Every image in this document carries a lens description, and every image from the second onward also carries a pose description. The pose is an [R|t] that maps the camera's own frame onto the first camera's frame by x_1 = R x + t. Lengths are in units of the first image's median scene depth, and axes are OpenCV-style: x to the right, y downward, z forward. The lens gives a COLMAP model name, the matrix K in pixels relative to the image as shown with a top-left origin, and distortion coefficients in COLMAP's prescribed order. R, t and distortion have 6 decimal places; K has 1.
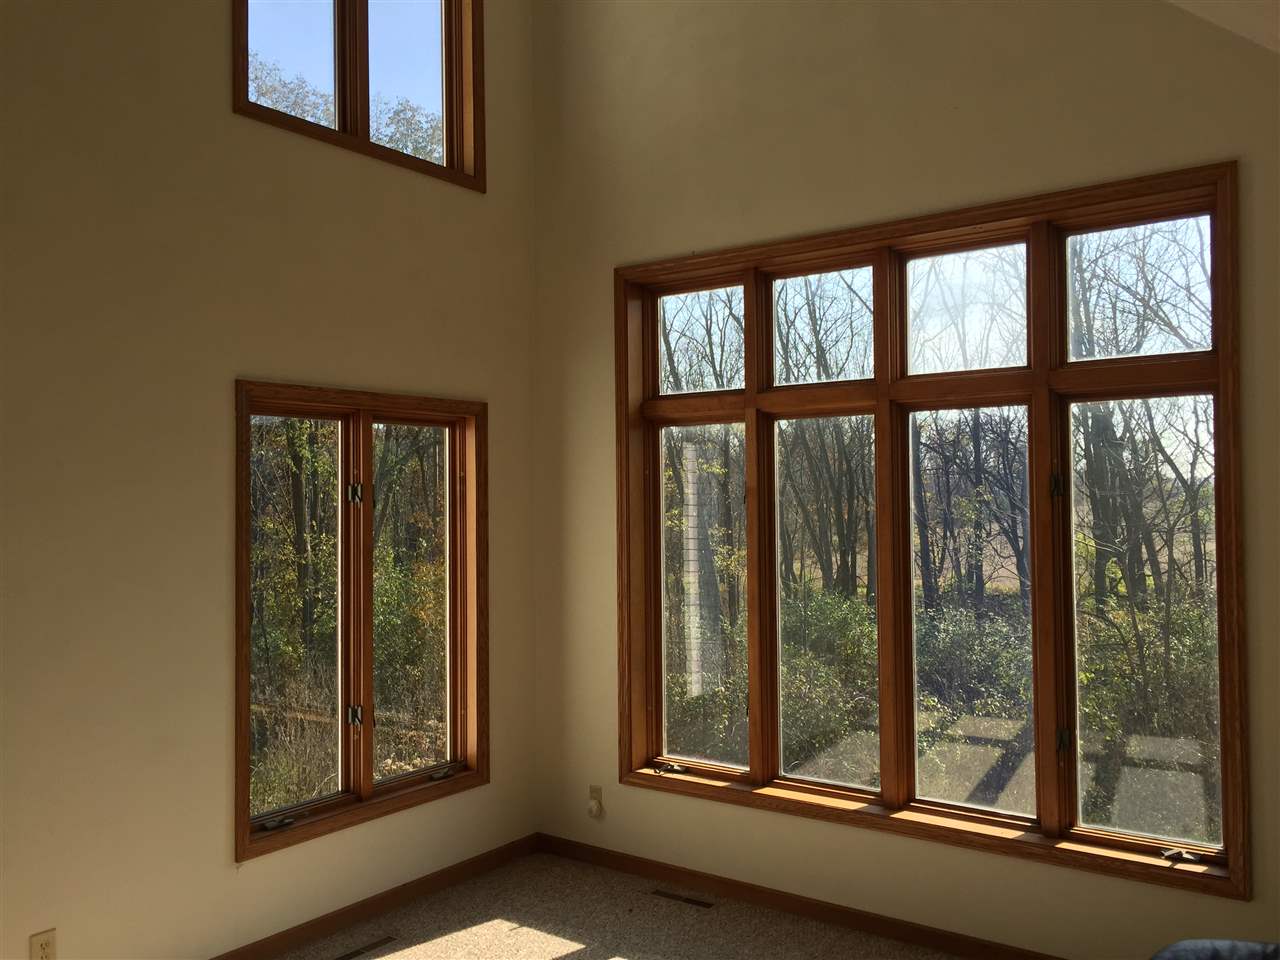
lens RADIAL K [[1096.3, 0, 629.3], [0, 1096.3, 485.2], [0, 0, 1]] dist [0.087042, -0.060024]
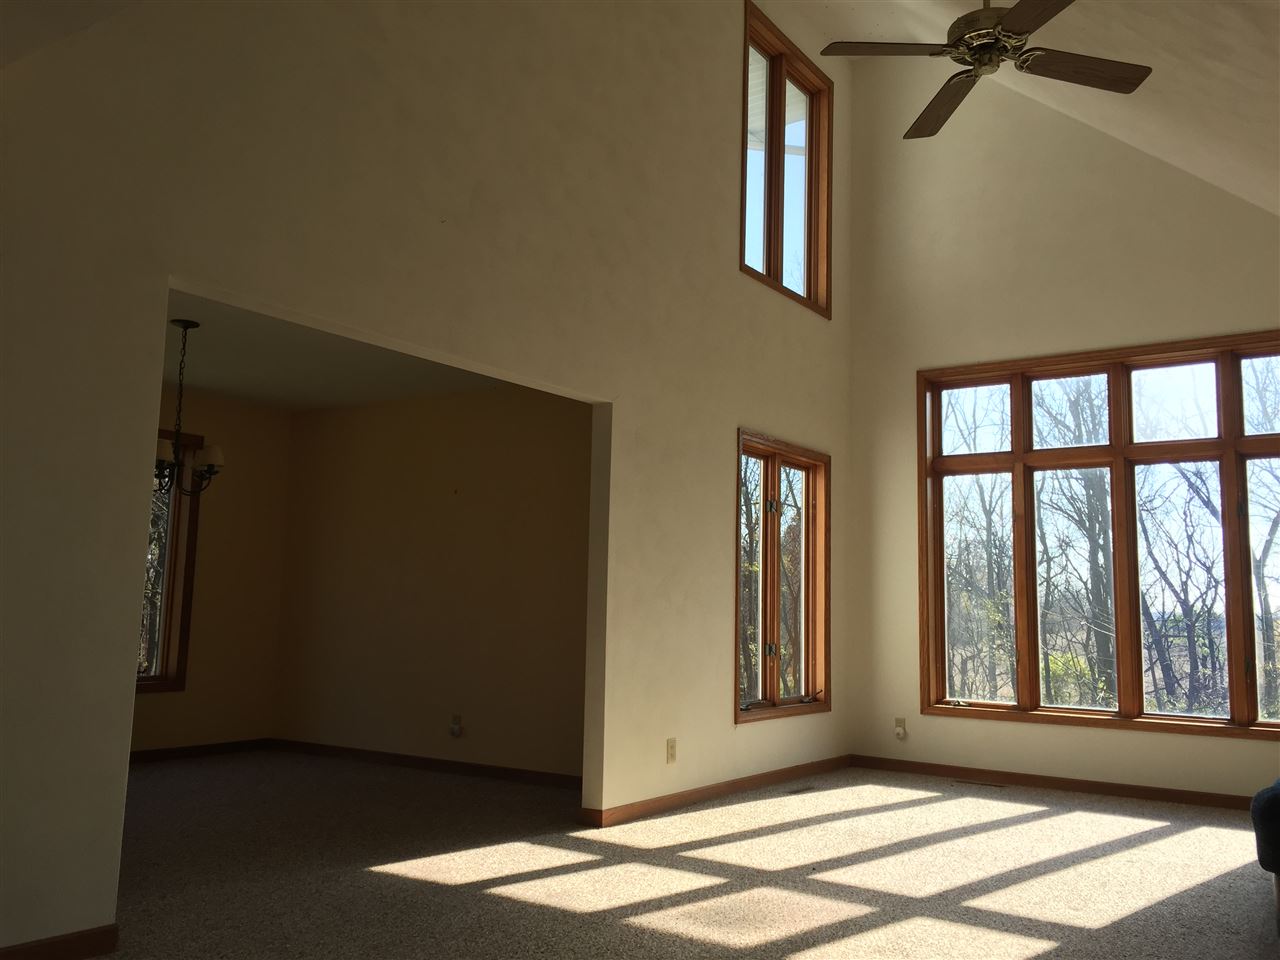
lens RADIAL K [[1096.3, 0, 633.2], [0, 1096.3, 490.2], [0, 0, 1]] dist [0.087042, -0.060024]
pose [[0.998858, 0.036794, 0.030479, -0.490417], [-0.033446, 0.994025, -0.103901, 0.151771], [-0.034120, 0.102763, 0.994121, -0.531079]]
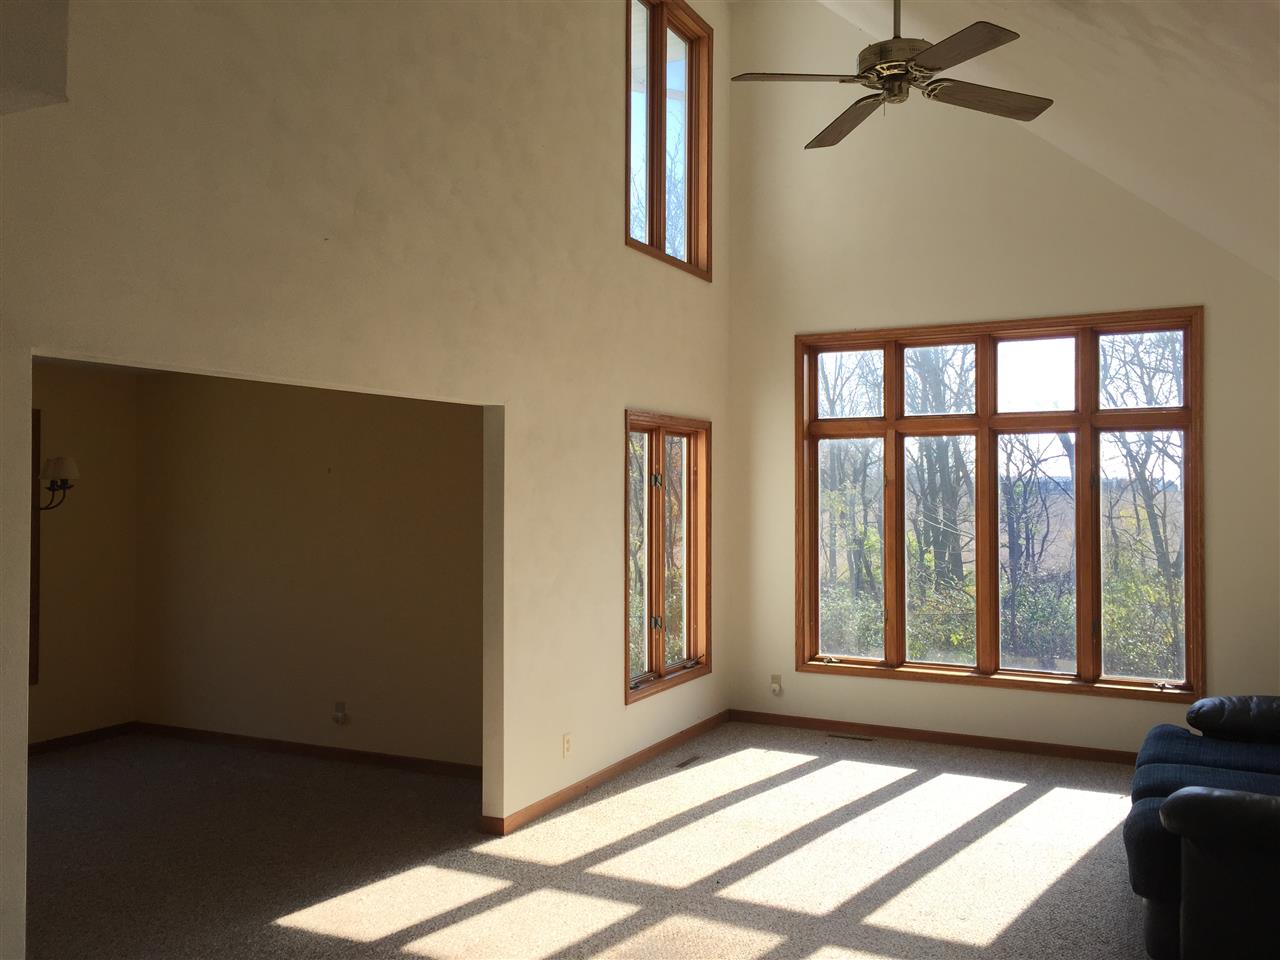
lens RADIAL K [[1096.3, 0, 629.2], [0, 1096.3, 487.5], [0, 0, 1]] dist [0.087042, -0.060024]
pose [[0.985578, 0.012220, 0.168783, -0.545592], [-0.013479, 0.999889, 0.006317, 0.008140], [-0.168687, -0.008501, 0.985633, -0.513020]]
